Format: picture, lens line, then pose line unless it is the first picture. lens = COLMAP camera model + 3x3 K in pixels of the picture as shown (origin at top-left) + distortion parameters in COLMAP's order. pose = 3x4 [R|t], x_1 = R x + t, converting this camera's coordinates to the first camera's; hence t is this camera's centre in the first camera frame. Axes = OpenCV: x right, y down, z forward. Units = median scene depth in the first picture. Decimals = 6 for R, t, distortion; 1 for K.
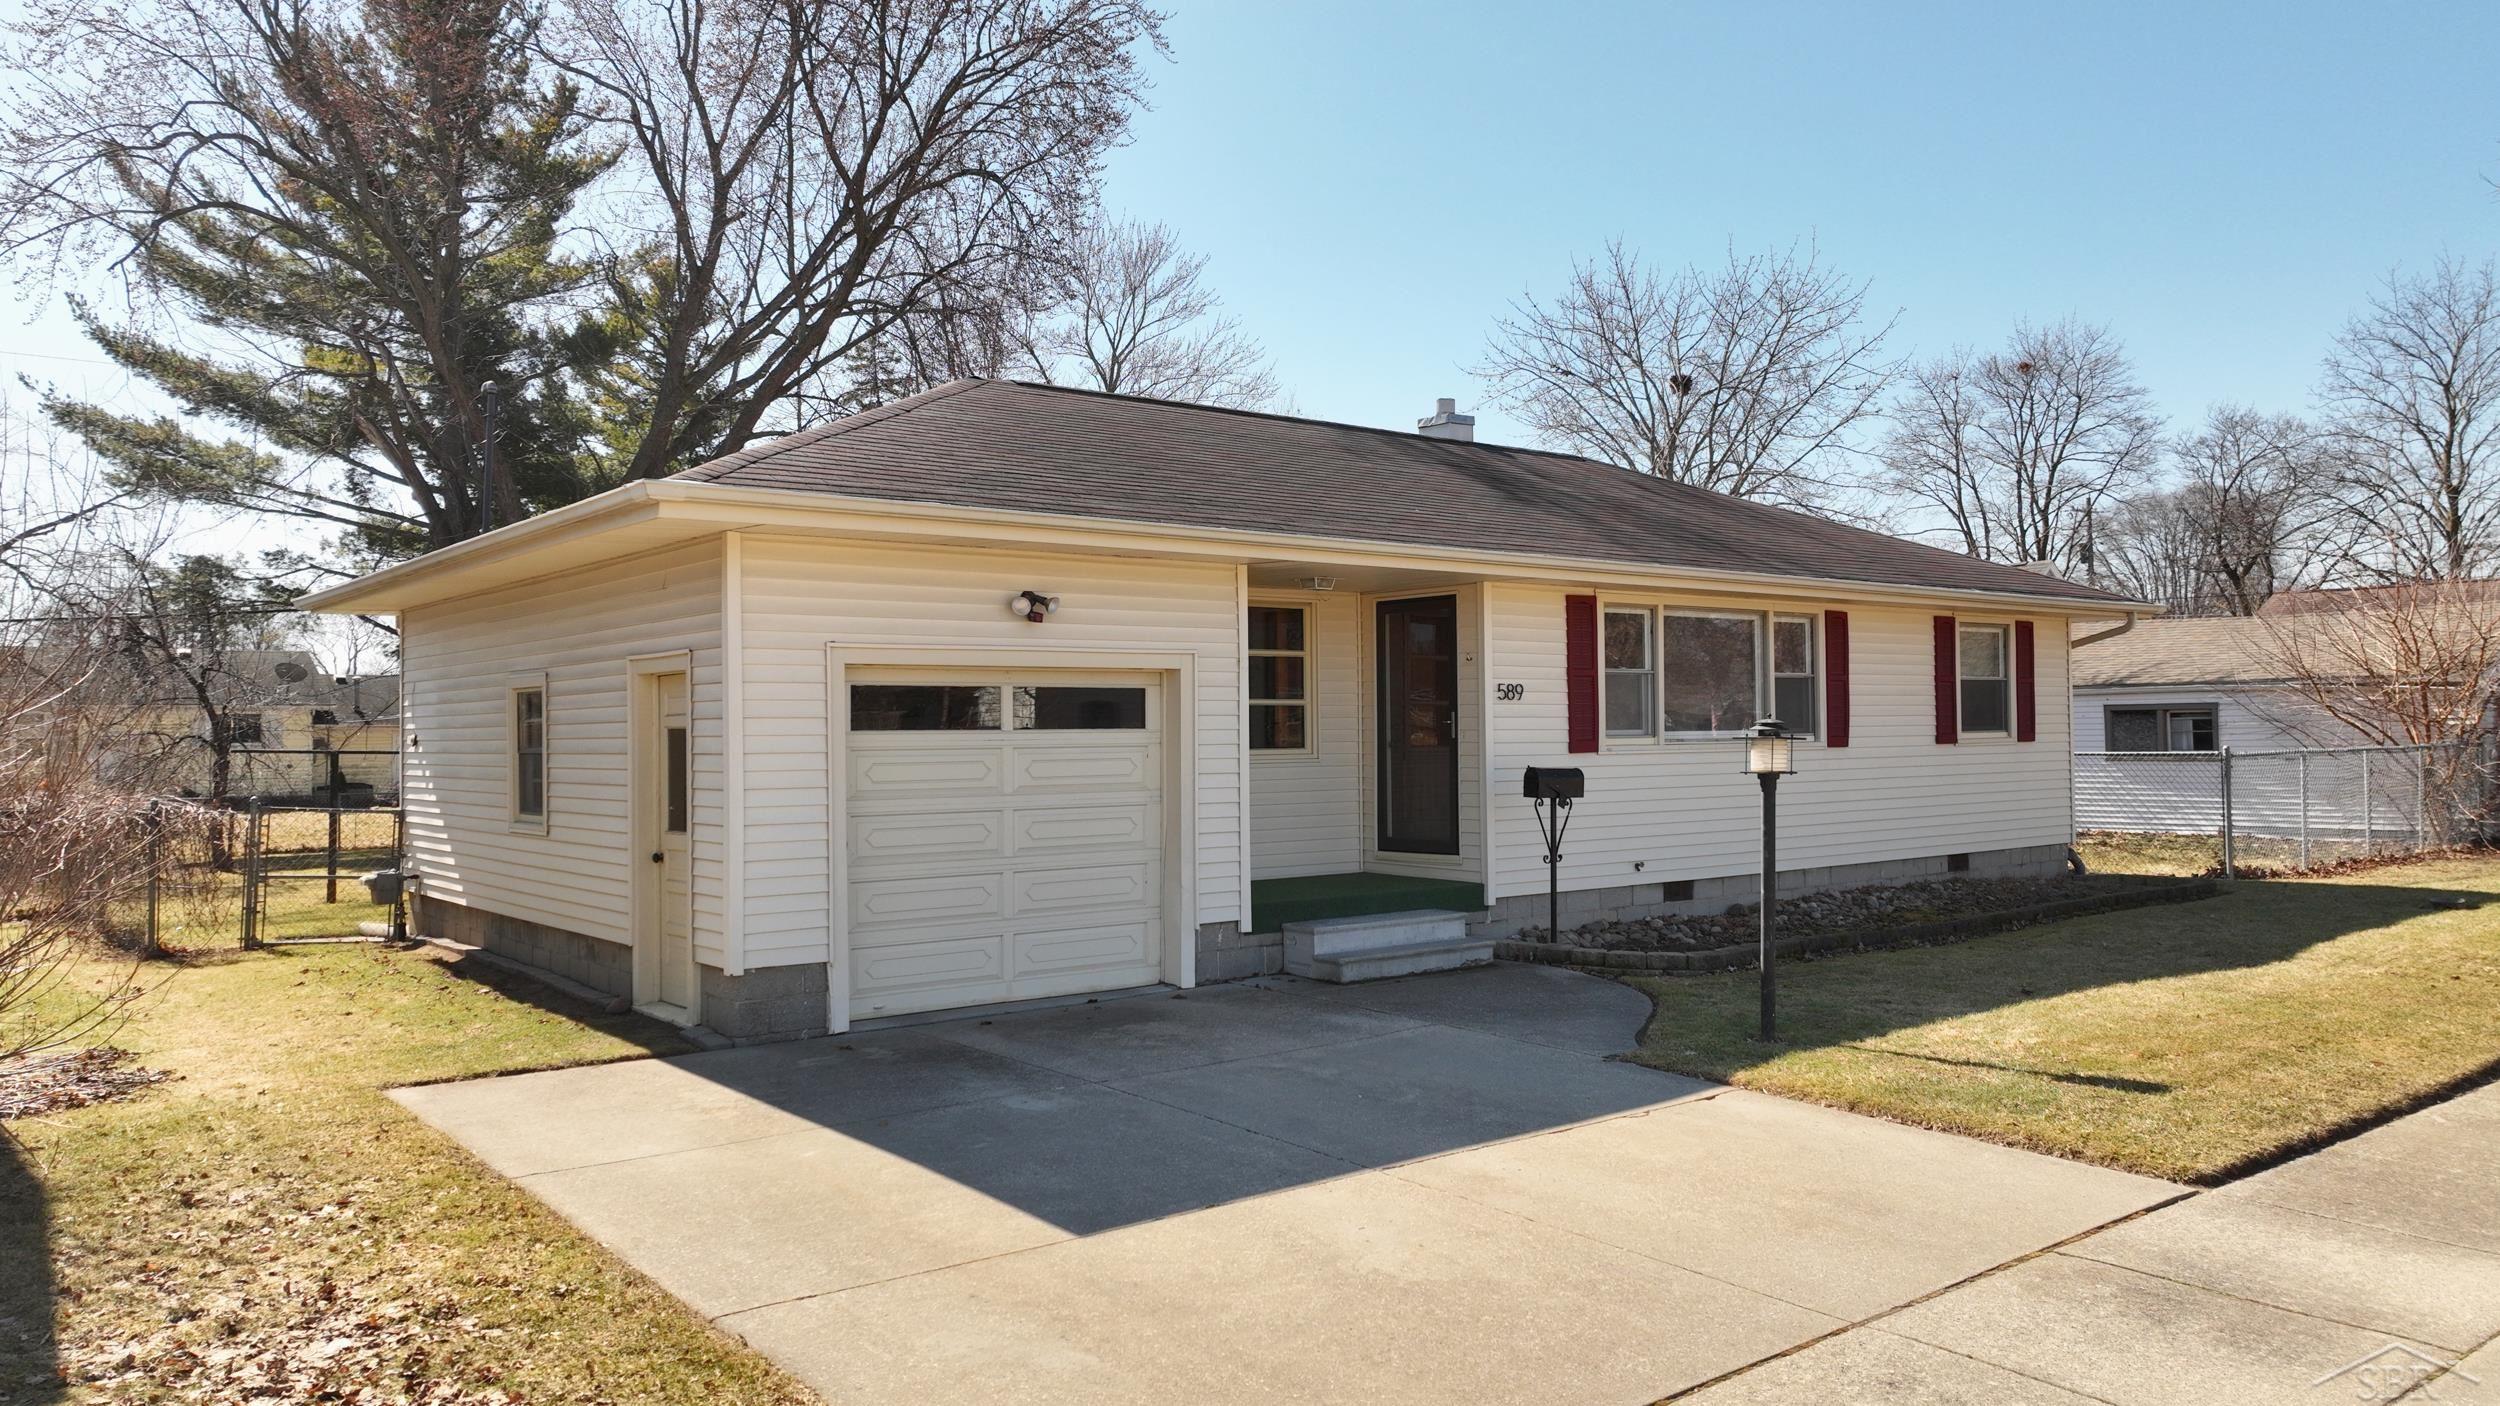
lens RADIAL K [[1767.4, 0, 1253.8], [0, 1767.4, 707.8], [0, 0, 1]] dist [-0.005908, -0.001281]
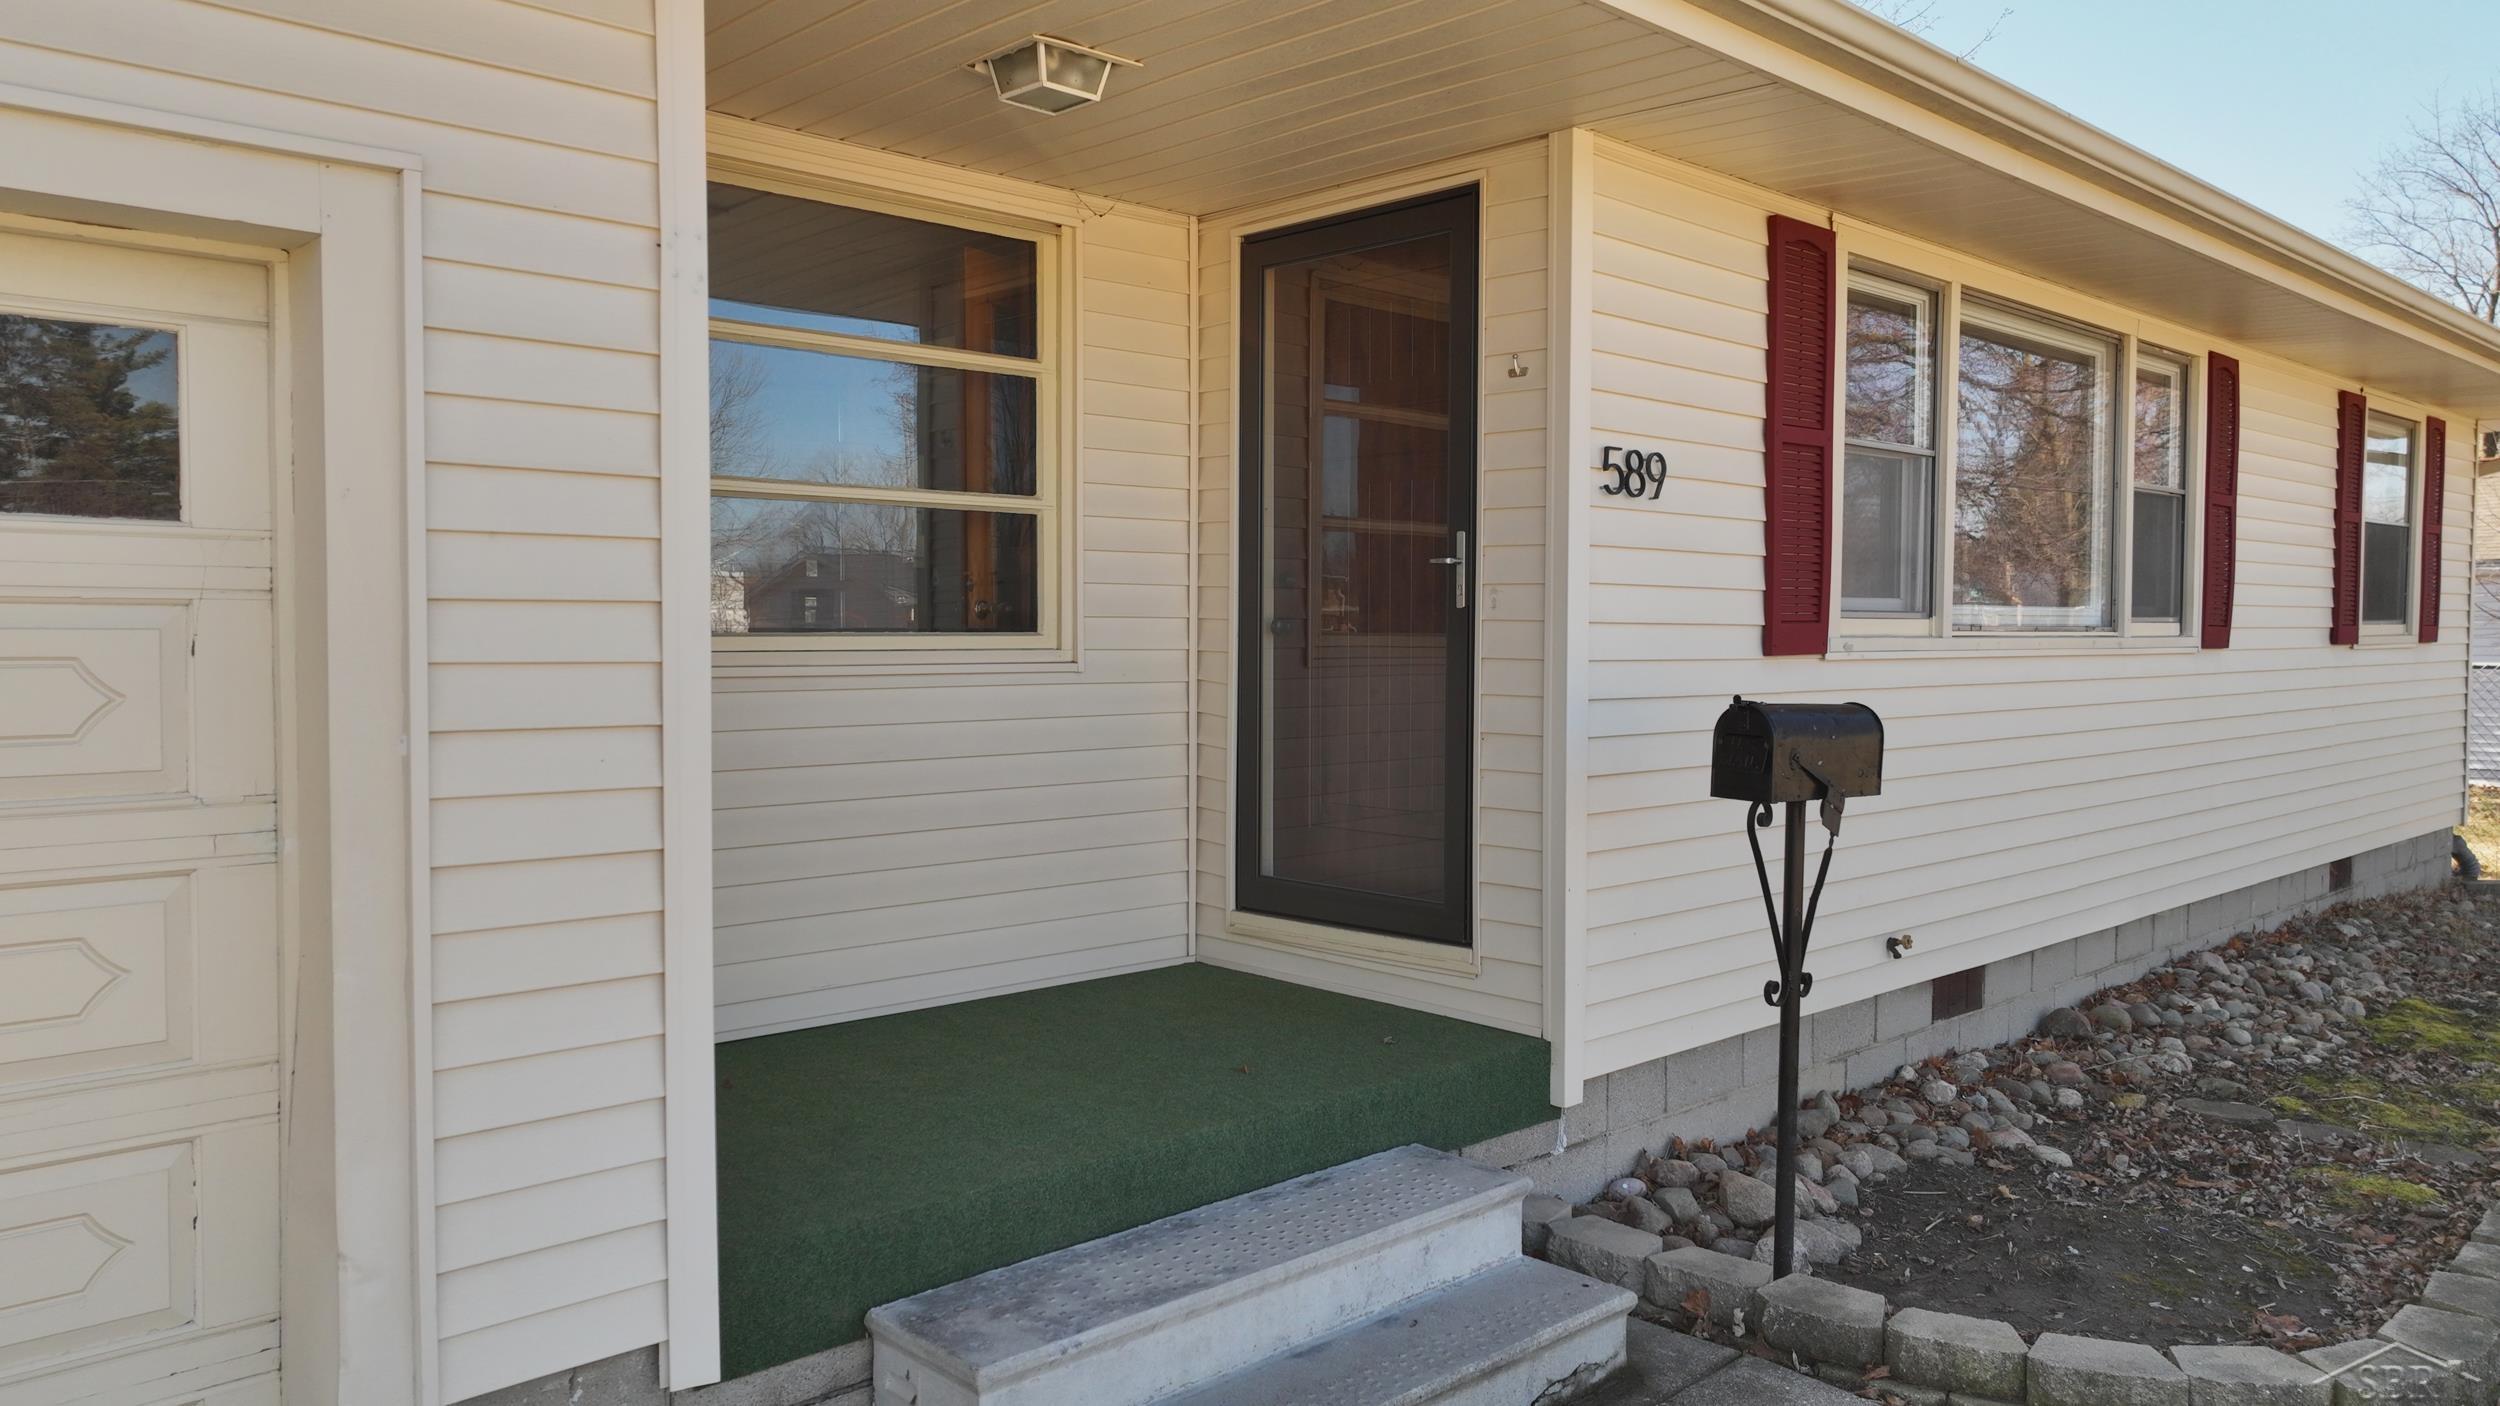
lens RADIAL K [[1767.4, 0, 1251.4], [0, 1767.4, 699.9], [0, 0, 1]] dist [-0.005908, -0.001281]
pose [[0.996167, 0.011434, 0.086720, 0.041744], [-0.016239, 0.998360, 0.054903, 0.016456], [-0.085949, -0.056101, 0.994719, 0.646848]]
